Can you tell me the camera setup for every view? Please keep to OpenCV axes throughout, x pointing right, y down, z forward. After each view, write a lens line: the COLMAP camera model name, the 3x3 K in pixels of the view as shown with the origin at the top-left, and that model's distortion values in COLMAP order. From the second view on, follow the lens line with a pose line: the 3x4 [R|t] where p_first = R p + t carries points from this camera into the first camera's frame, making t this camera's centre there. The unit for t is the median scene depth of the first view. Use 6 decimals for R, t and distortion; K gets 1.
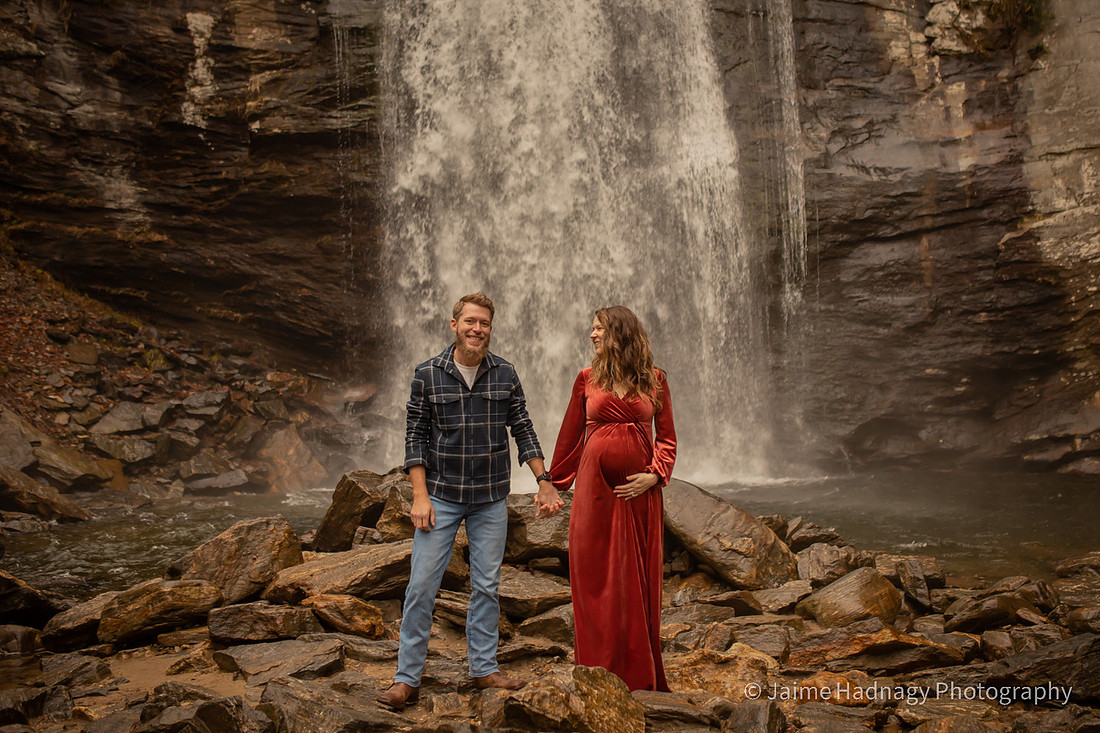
lens RADIAL K [[1145.0, 0, 591.5], [0, 1145.0, 297.8], [0, 0, 1]] dist [-0.089966, 0.122214]
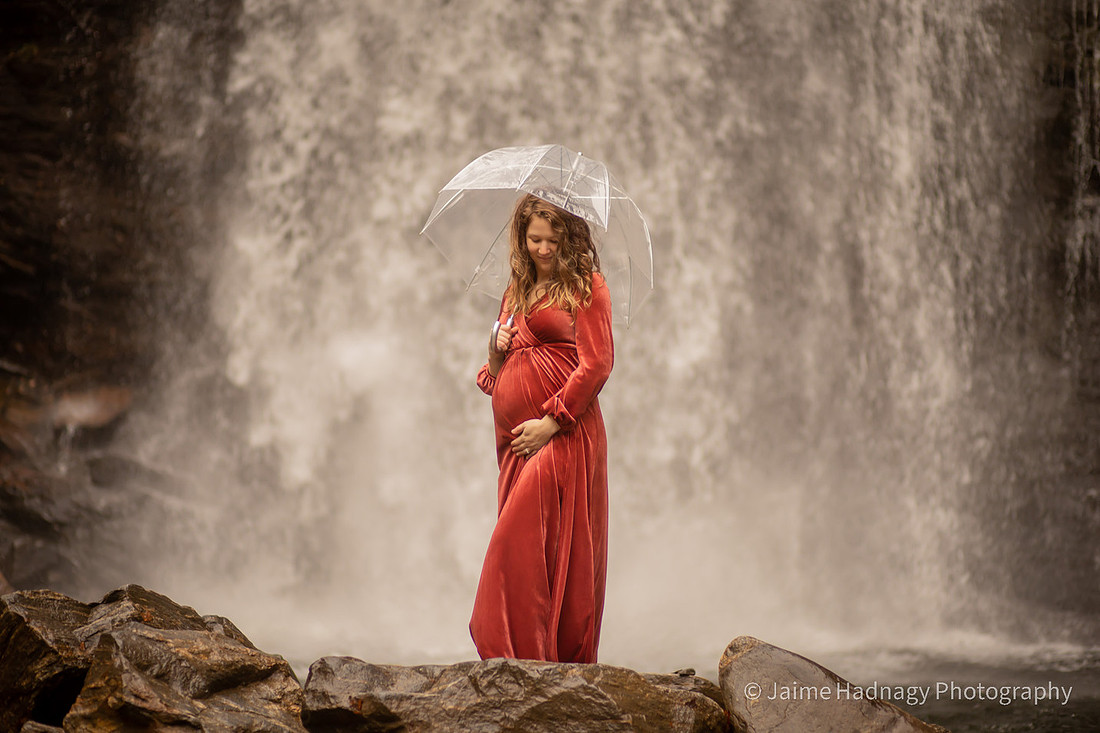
lens RADIAL K [[2597.2, 0, 550.0], [0, 2597.2, 366.5], [0, 0, 1]] dist [-0.108373, -0.712151]
pose [[0.998498, 0.043517, -0.033276, 0.006480], [-0.041438, 0.997290, 0.060795, 0.000315], [0.035832, -0.059325, 0.997595, 0.017686]]
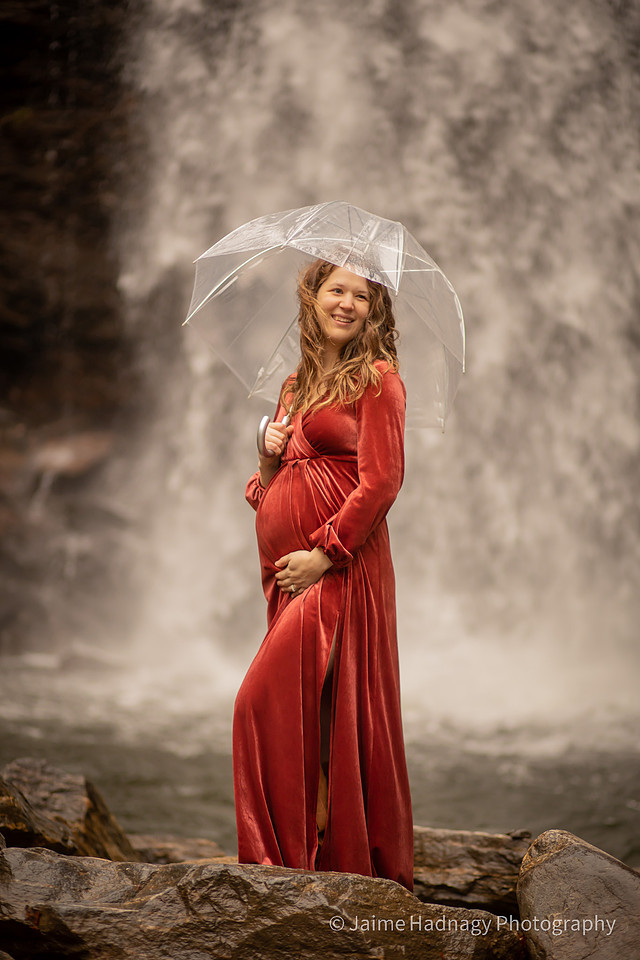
lens RADIAL K [[2266.6, 0, 363.1], [0, 2266.6, 478.7], [0, 0, 1]] dist [-0.108373, -0.712151]
pose [[0.990624, 0.065394, -0.119947, 0.027642], [-0.053845, 0.993814, 0.097128, -0.002009], [0.125557, -0.089759, 0.988018, 0.125468]]
